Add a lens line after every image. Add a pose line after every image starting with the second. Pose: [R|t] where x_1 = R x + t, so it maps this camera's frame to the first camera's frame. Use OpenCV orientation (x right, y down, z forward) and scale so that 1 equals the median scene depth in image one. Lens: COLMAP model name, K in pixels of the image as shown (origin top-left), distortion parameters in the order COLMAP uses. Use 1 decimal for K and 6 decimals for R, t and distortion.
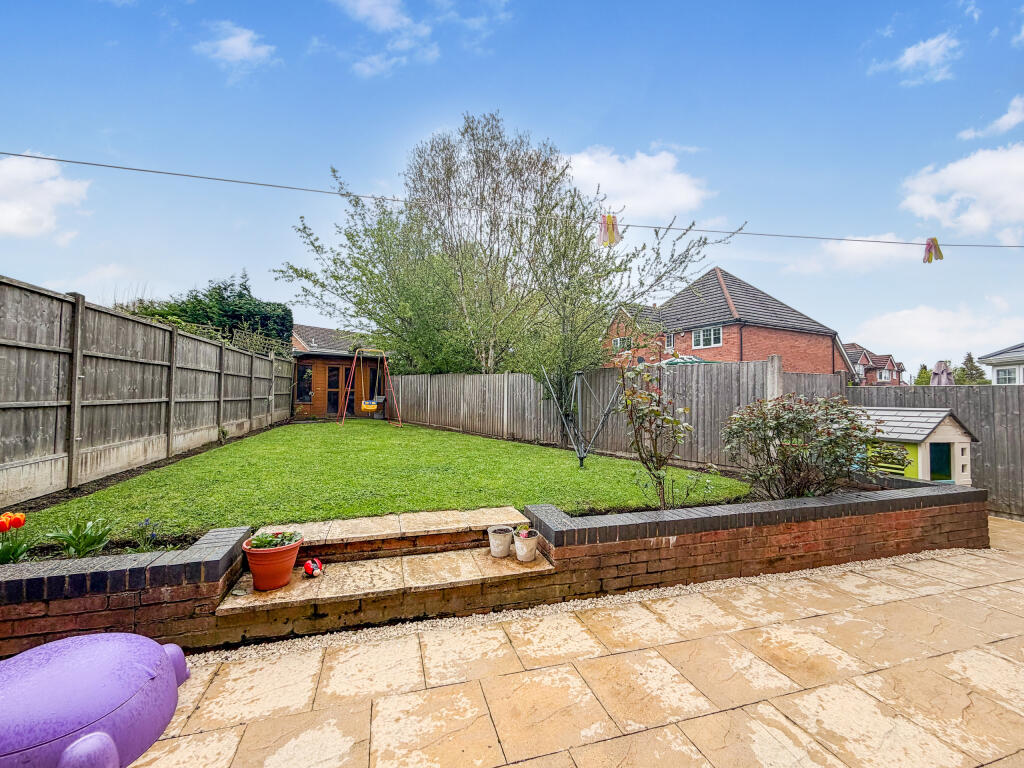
lens RADIAL K [[414.4, 0, 514.1], [0, 414.4, 385.7], [0, 0, 1]] dist [-0.001580, 0.000198]
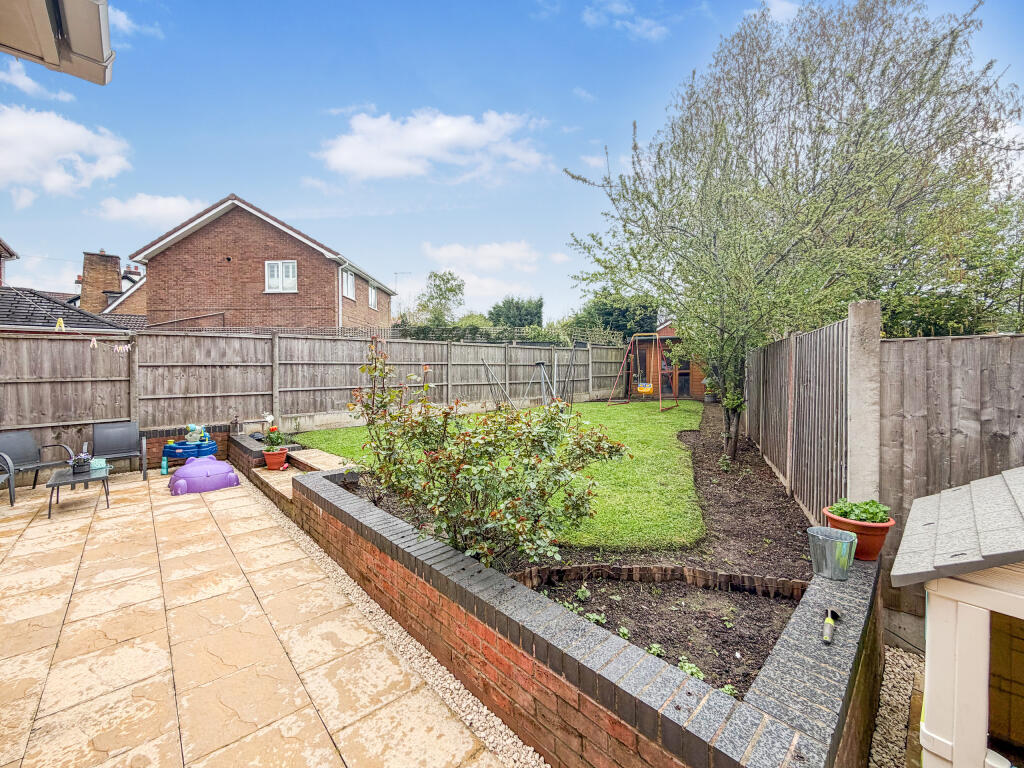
lens RADIAL K [[414.4, 0, 516.6], [0, 414.4, 380.4], [0, 0, 1]] dist [-0.001580, 0.000198]
pose [[0.438935, 0.011603, -0.898444, 1.889289], [0.029868, 0.999176, 0.027496, -0.042864], [0.898022, -0.038903, 0.438227, 1.071965]]
